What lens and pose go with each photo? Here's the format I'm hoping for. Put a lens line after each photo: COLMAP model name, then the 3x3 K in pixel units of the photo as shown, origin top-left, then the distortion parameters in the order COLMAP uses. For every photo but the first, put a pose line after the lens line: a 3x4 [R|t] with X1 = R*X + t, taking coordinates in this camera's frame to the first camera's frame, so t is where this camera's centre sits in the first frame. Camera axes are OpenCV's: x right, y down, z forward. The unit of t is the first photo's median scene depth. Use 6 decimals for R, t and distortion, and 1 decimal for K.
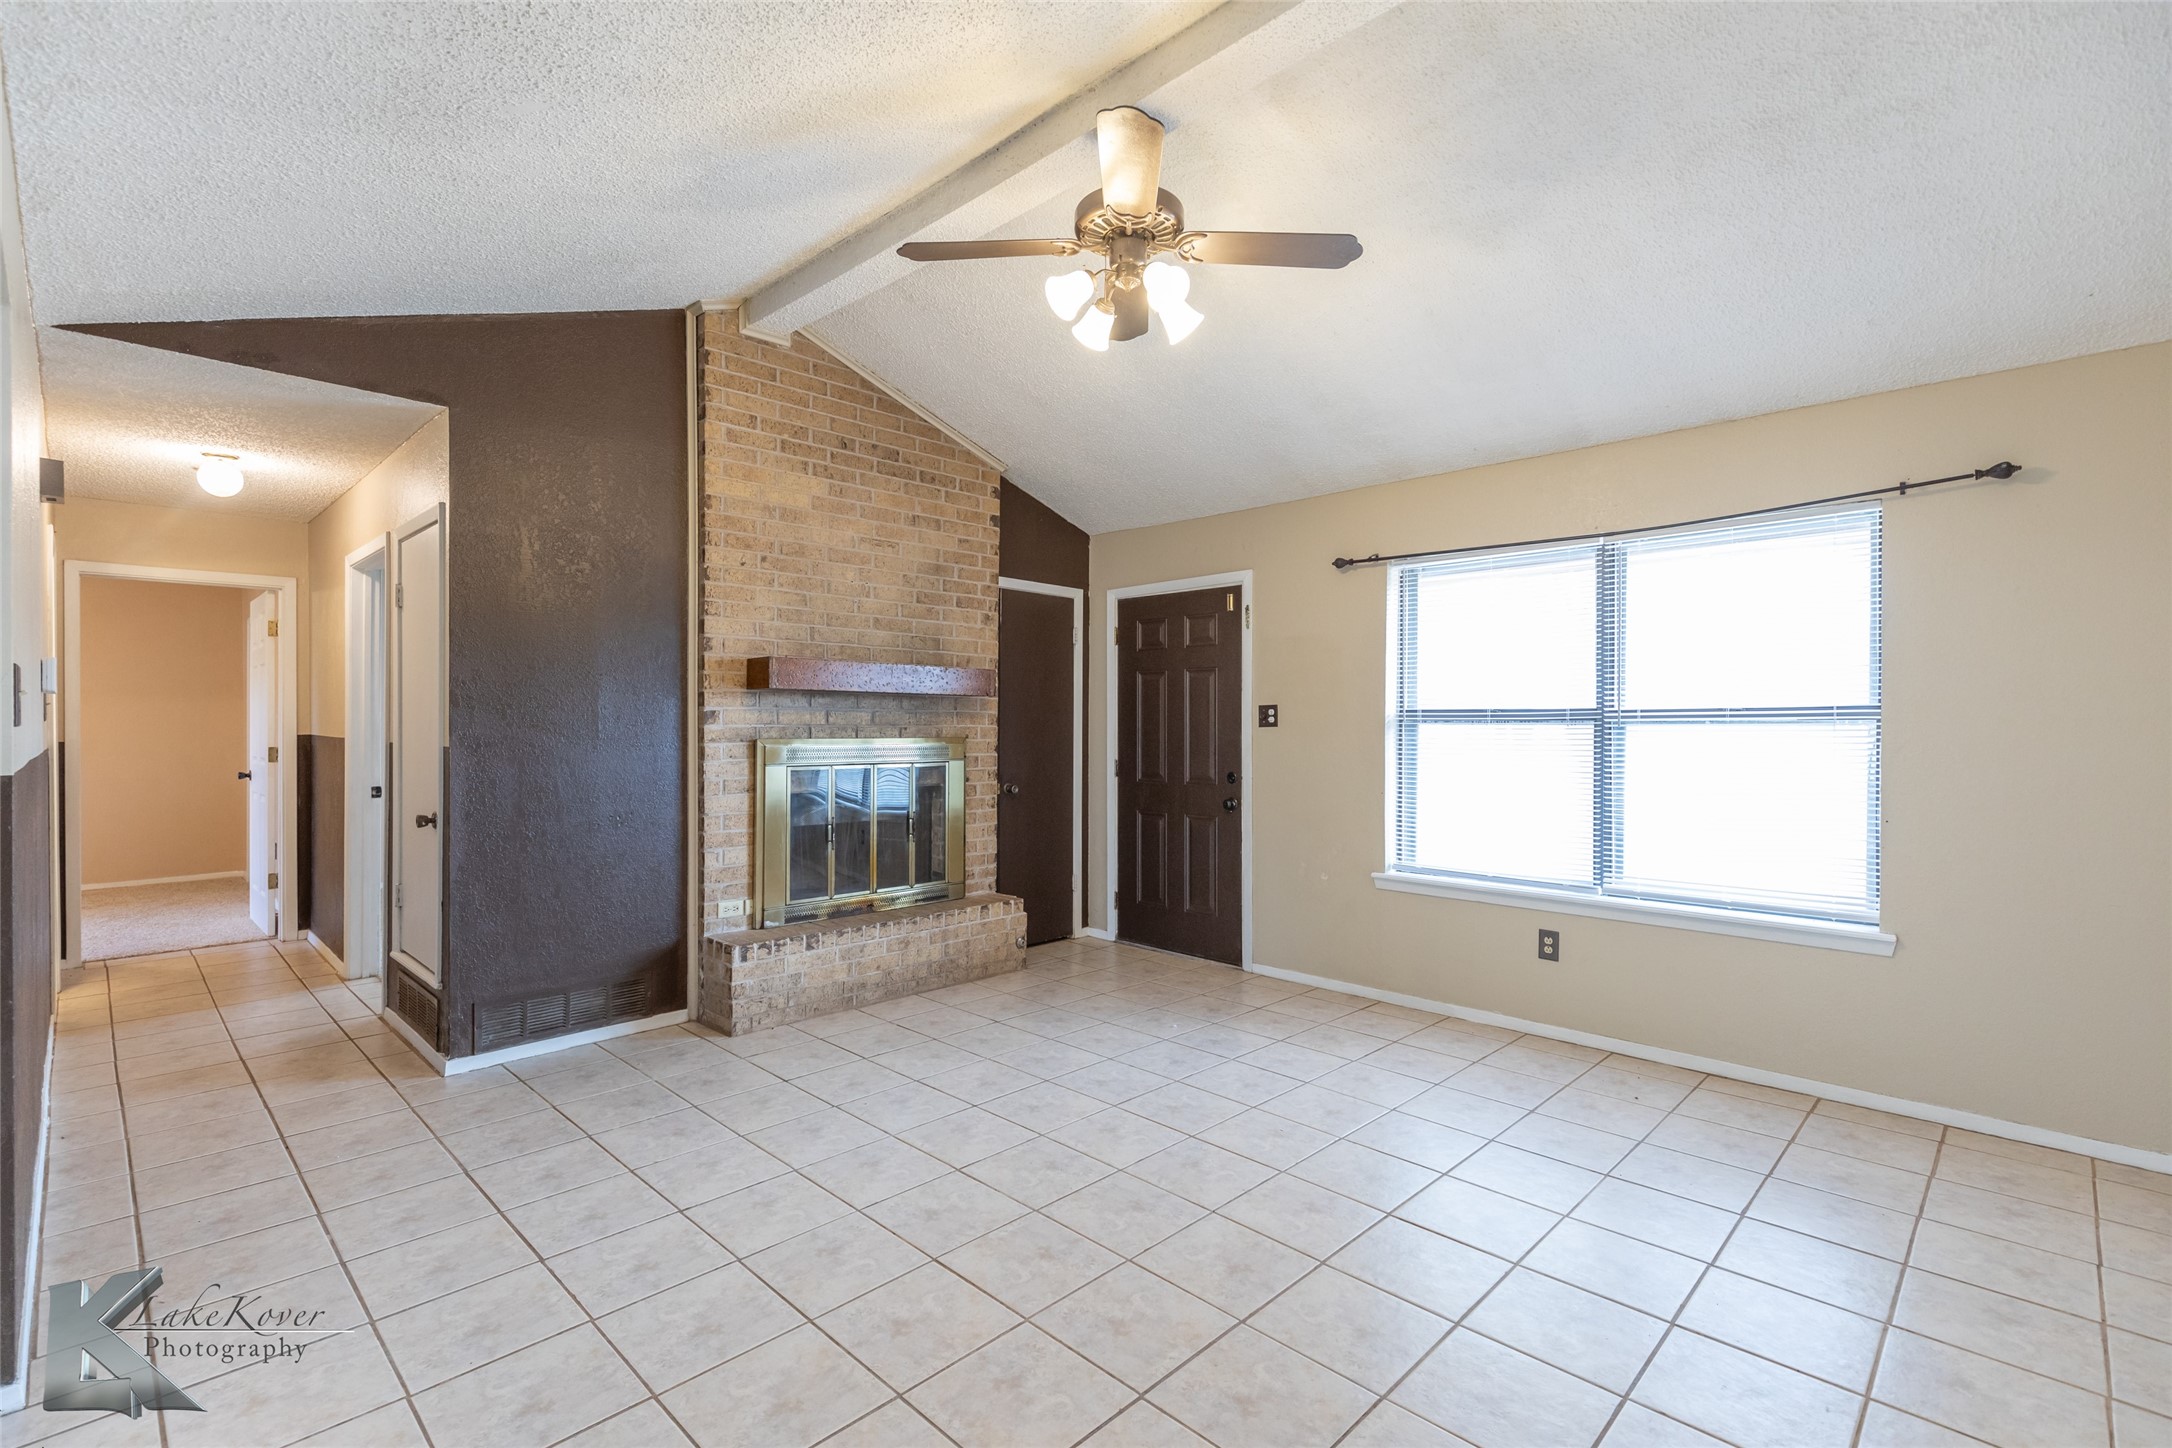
lens RADIAL K [[992.9, 0, 1088.1], [0, 992.9, 723.3], [0, 0, 1]] dist [0.015364, -0.000144]
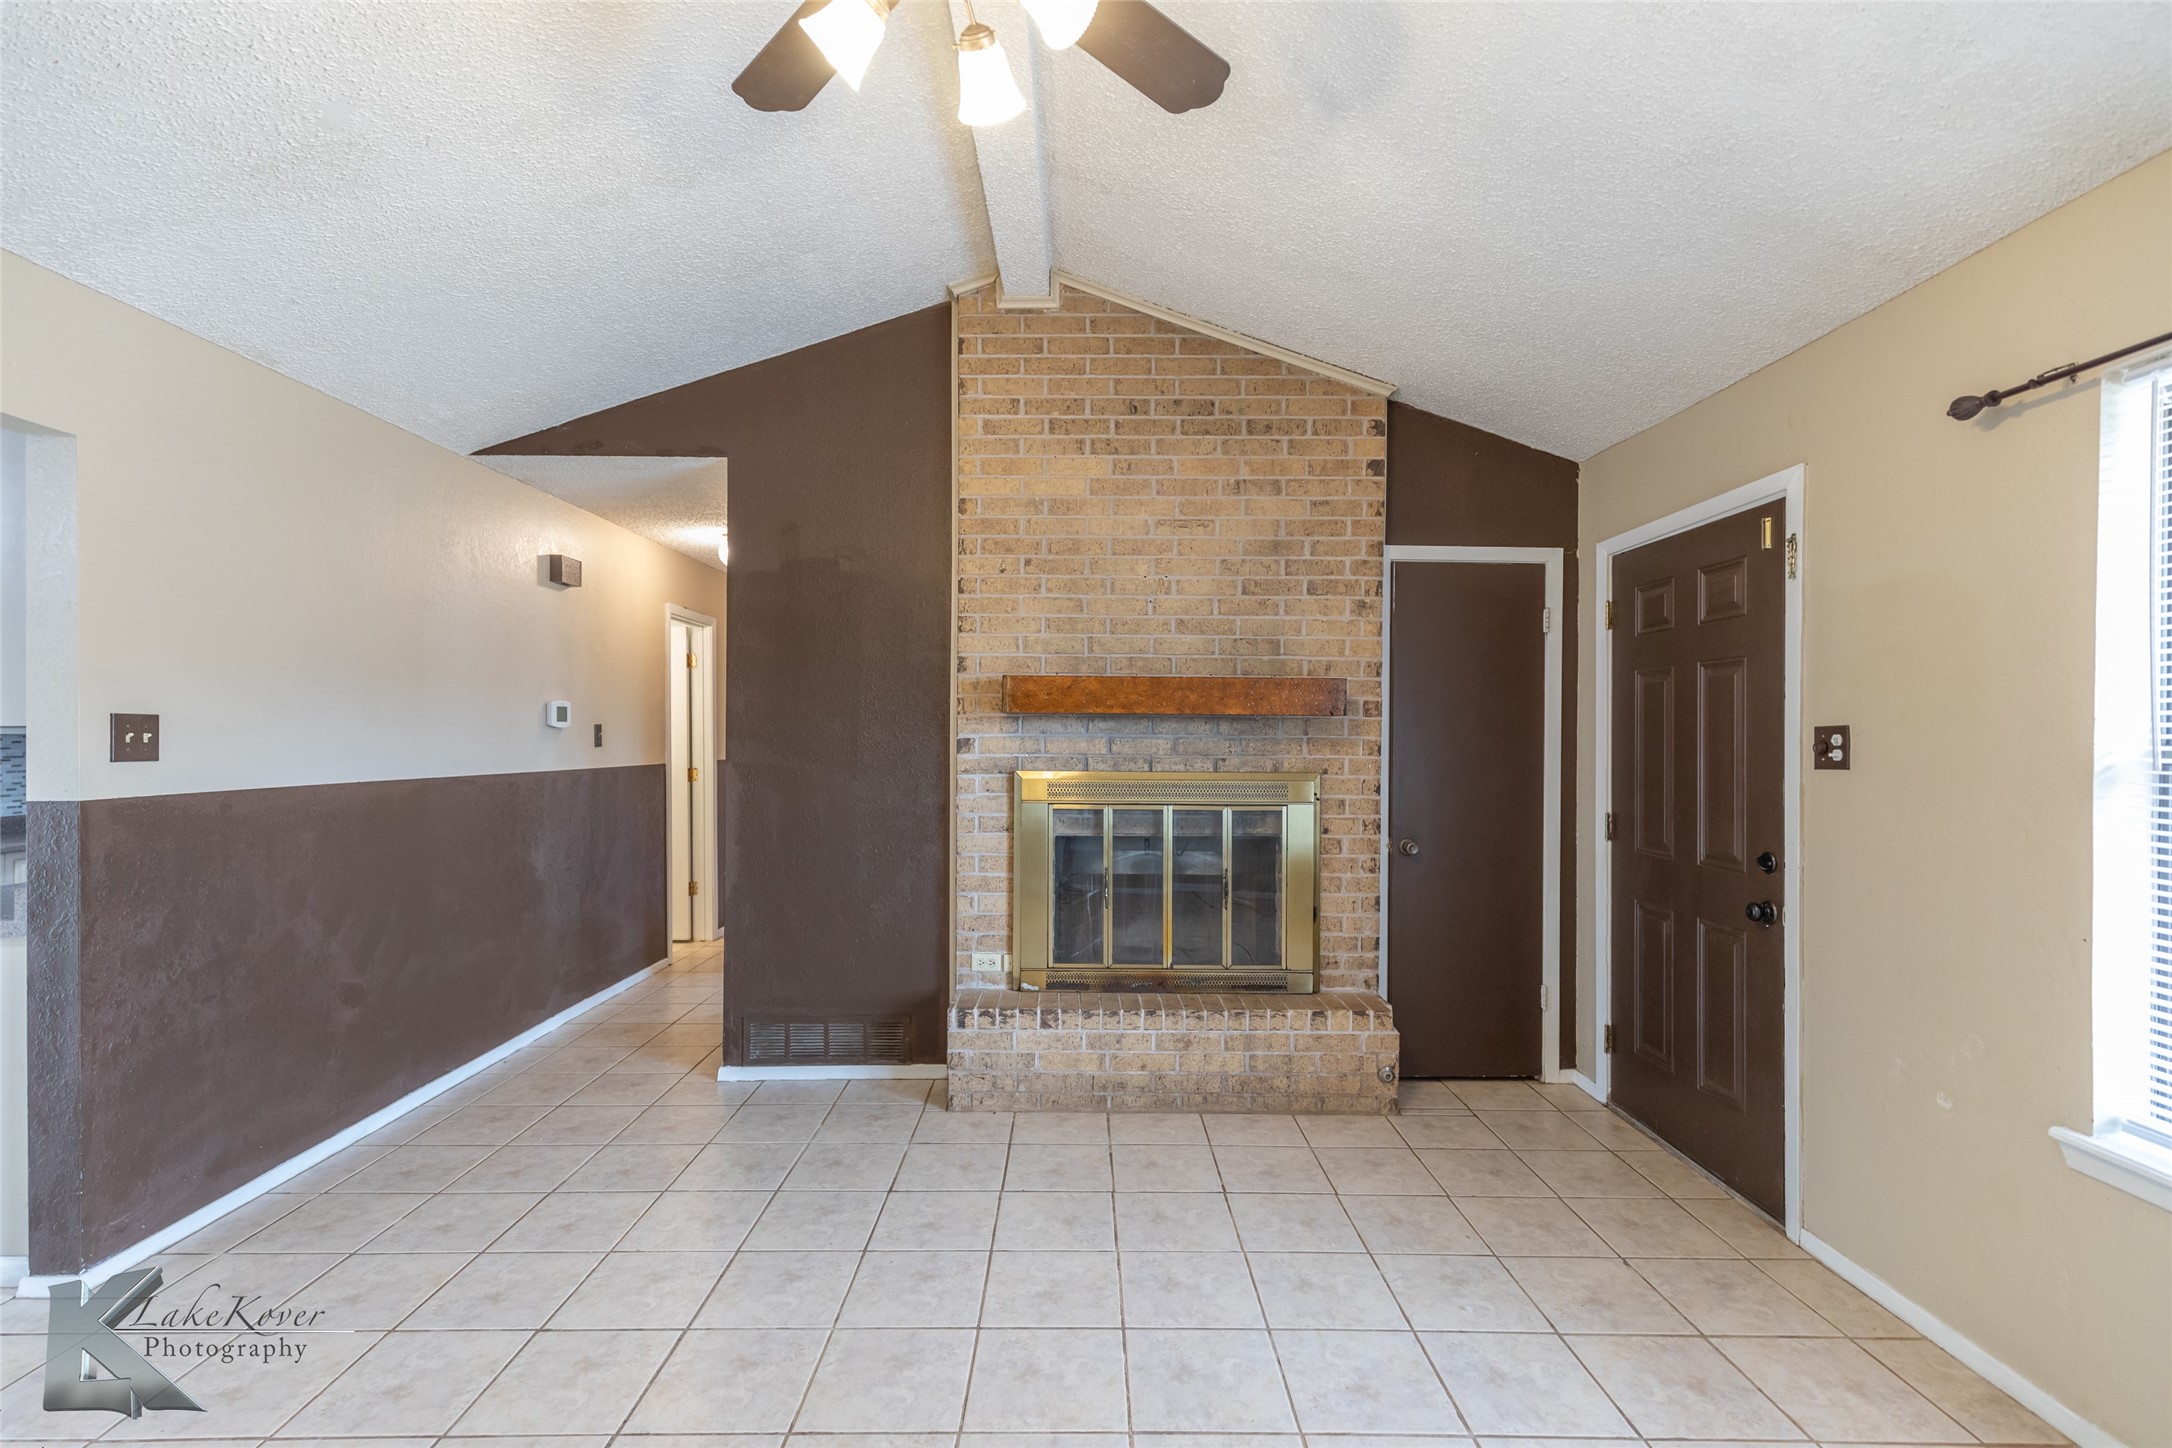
lens RADIAL K [[979.6, 0, 1081.1], [0, 979.6, 733.8], [0, 0, 1]] dist [0.013486, -0.000300]
pose [[0.702151, -0.000497, -0.712028, 0.298991], [-0.002530, 0.999992, -0.003193, -0.013075], [0.712024, 0.004043, 0.702144, 0.418335]]
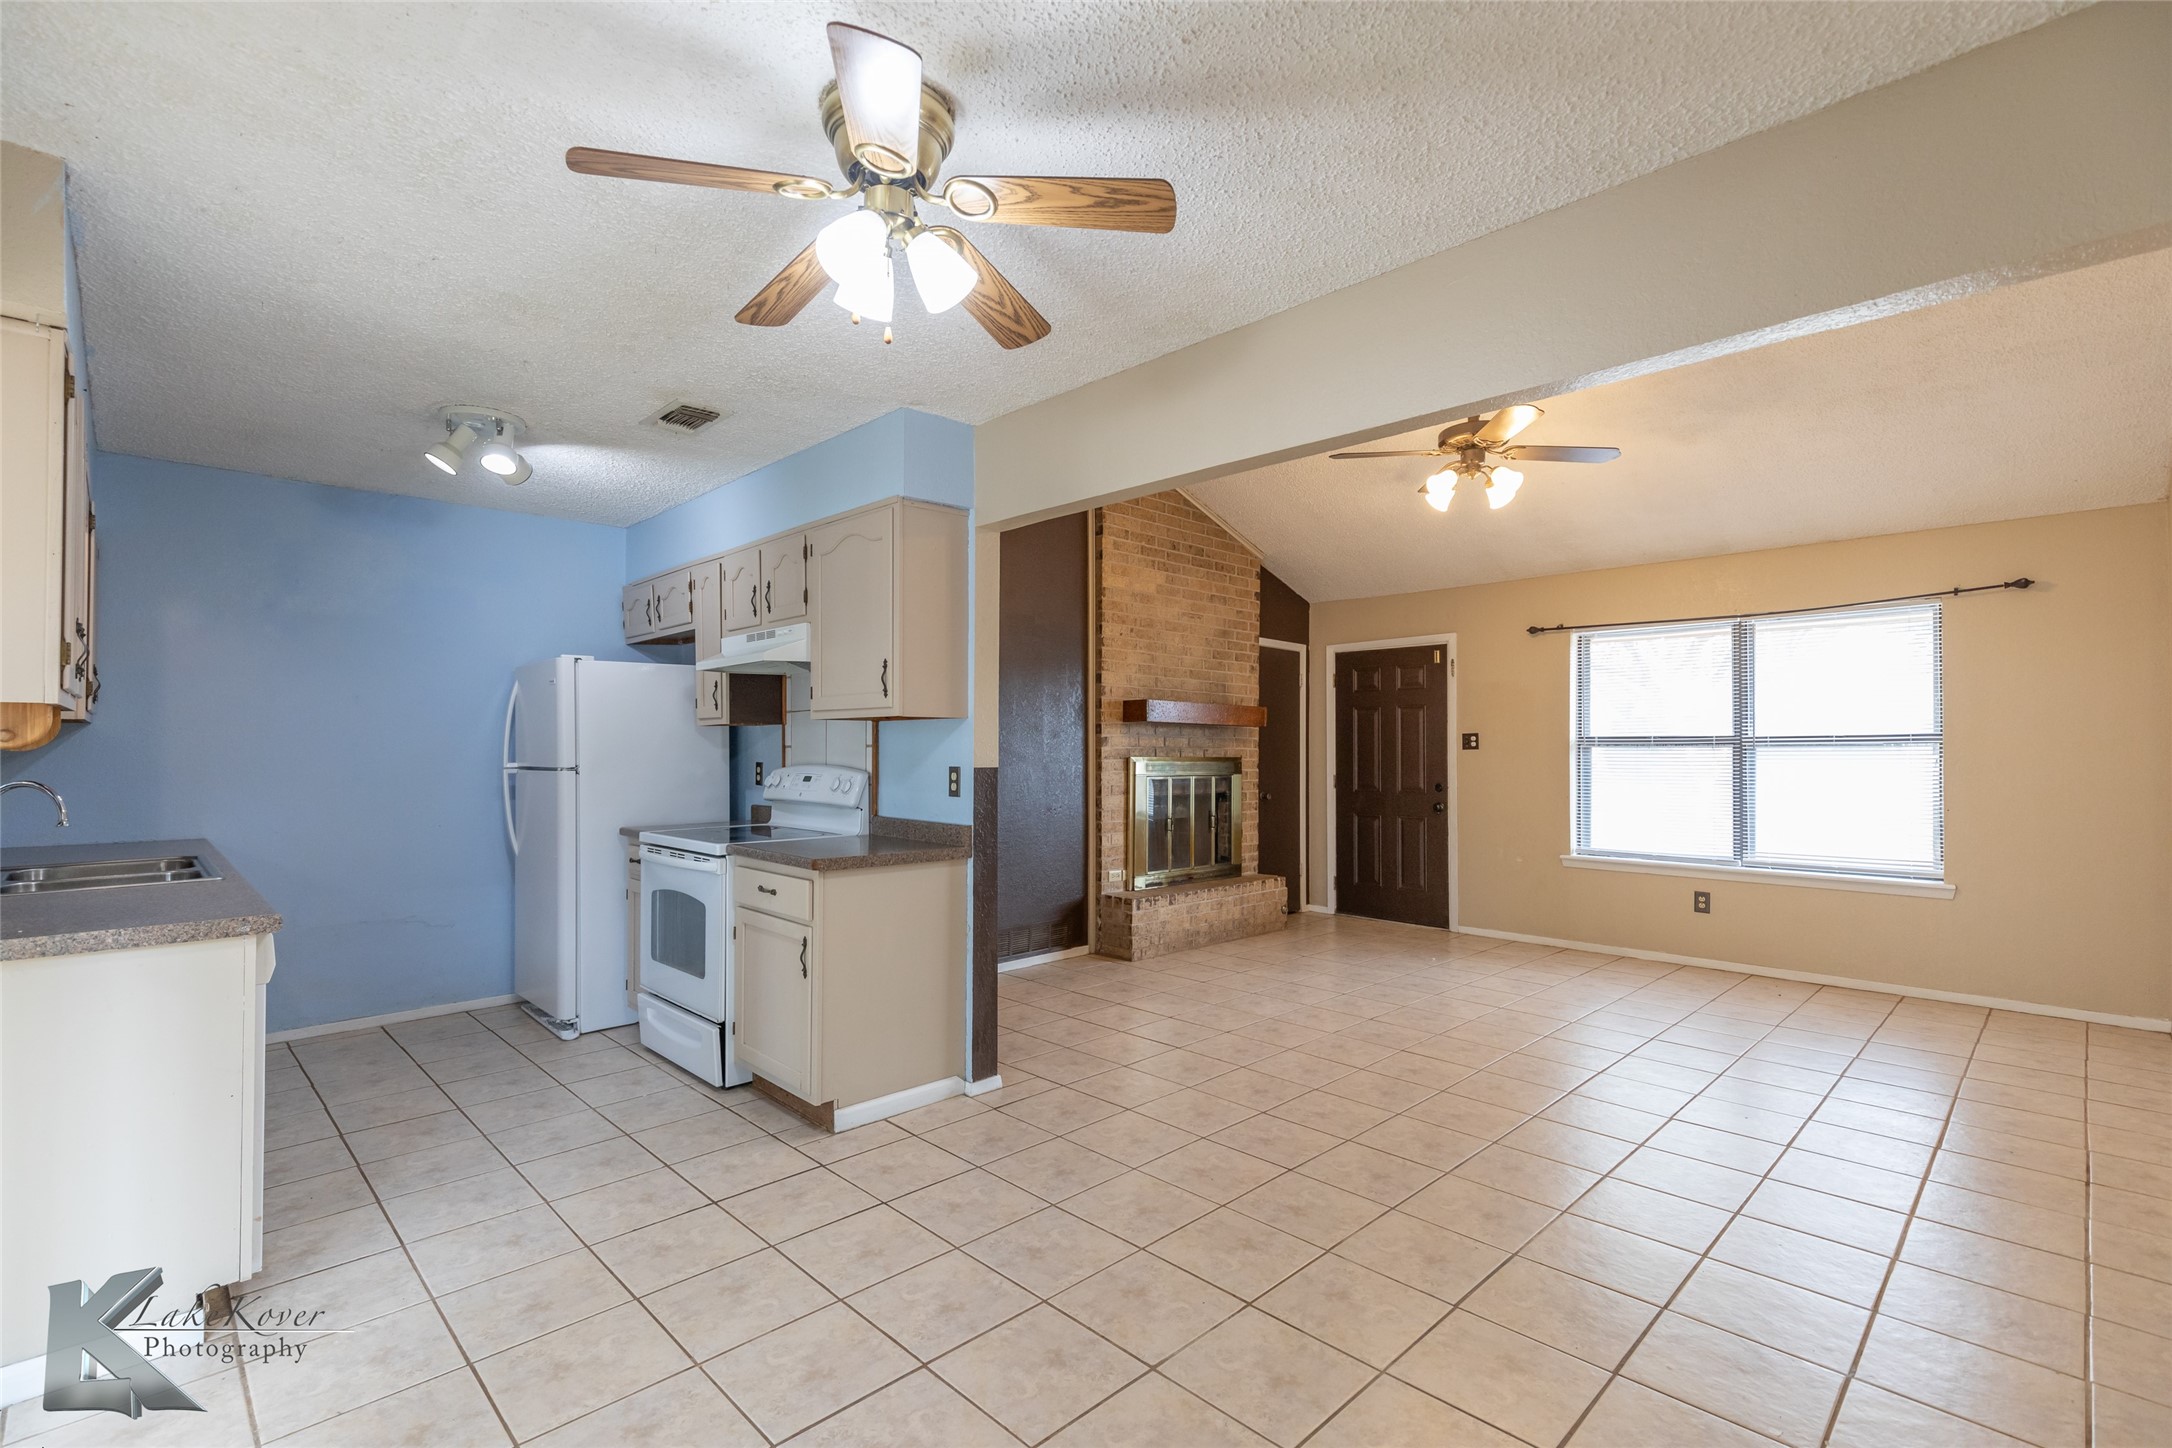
lens RADIAL K [[991.3, 0, 1085.1], [0, 991.3, 734.4], [0, 0, 1]] dist [0.018449, -0.000041]
pose [[0.999878, 0.000680, -0.015600, -0.355181], [-0.000954, 0.999845, -0.017602, 0.008137], [0.015586, 0.017615, 0.999723, -0.396620]]
